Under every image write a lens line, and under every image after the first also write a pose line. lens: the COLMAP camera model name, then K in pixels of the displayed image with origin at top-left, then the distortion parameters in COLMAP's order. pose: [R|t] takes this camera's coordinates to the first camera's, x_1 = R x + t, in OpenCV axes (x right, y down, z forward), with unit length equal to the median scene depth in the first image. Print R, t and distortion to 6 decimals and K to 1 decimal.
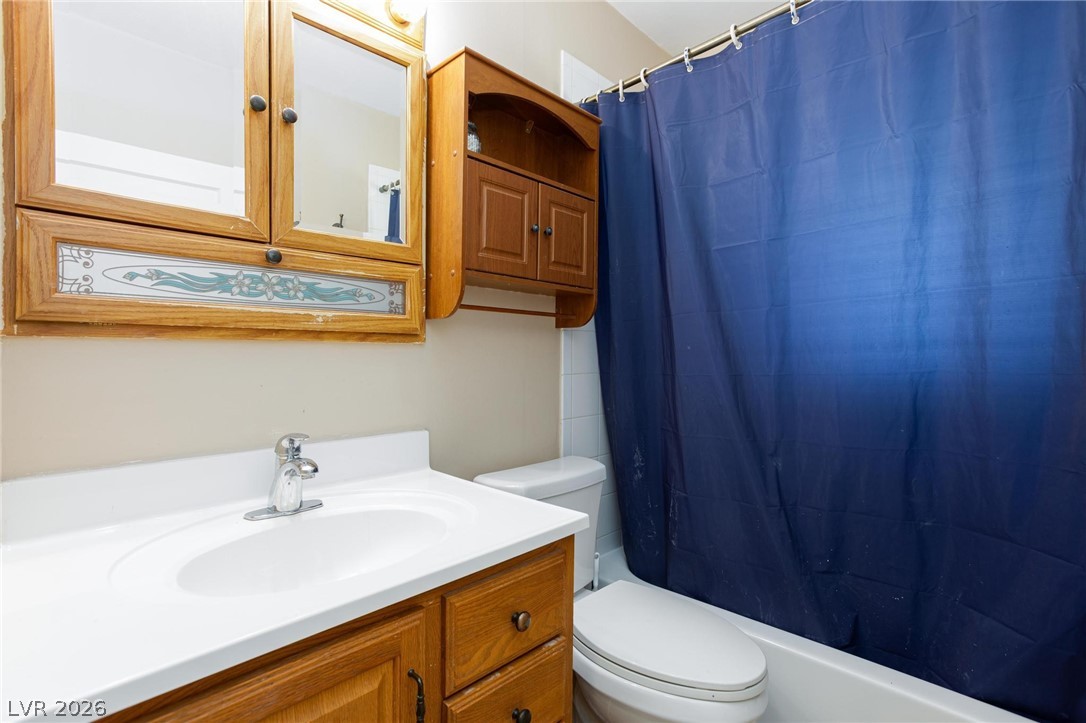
lens RADIAL K [[508.0, 0, 535.3], [0, 508.0, 355.6], [0, 0, 1]] dist [-0.004540, -0.000320]
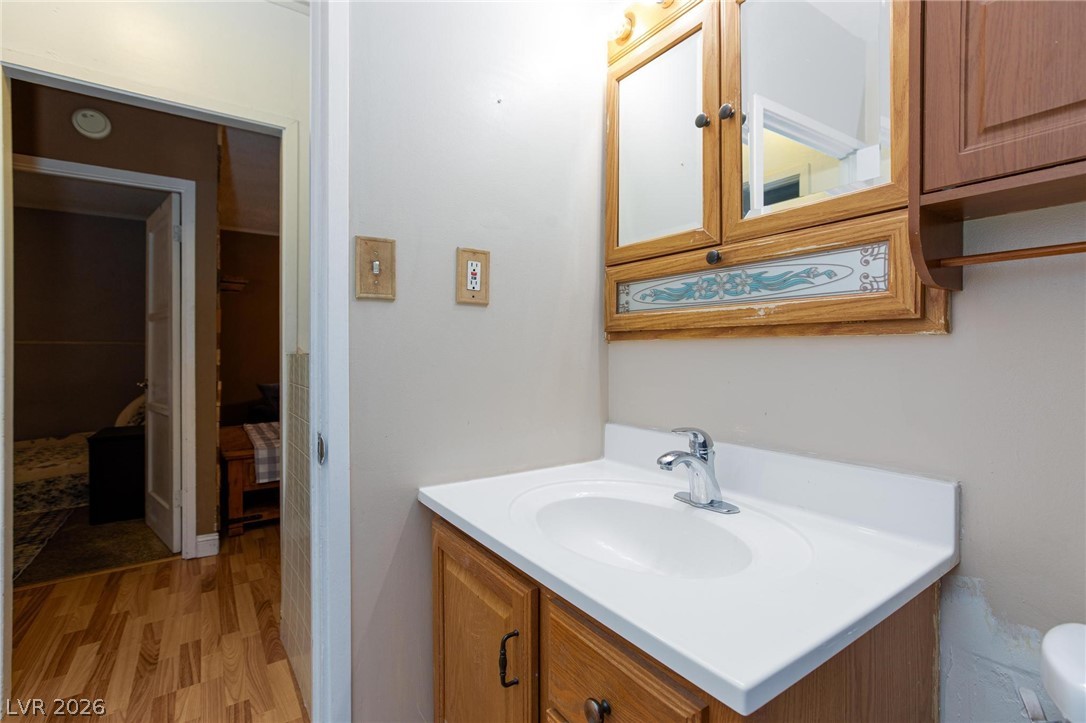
lens RADIAL K [[508.0, 0, 535.3], [0, 508.0, 355.6], [0, 0, 1]] dist [-0.004540, -0.000320]
pose [[-0.194189, 0.005175, -0.980951, 0.557005], [-0.005156, 0.999967, 0.006296, 0.000987], [0.980951, 0.006281, -0.194156, 0.821318]]
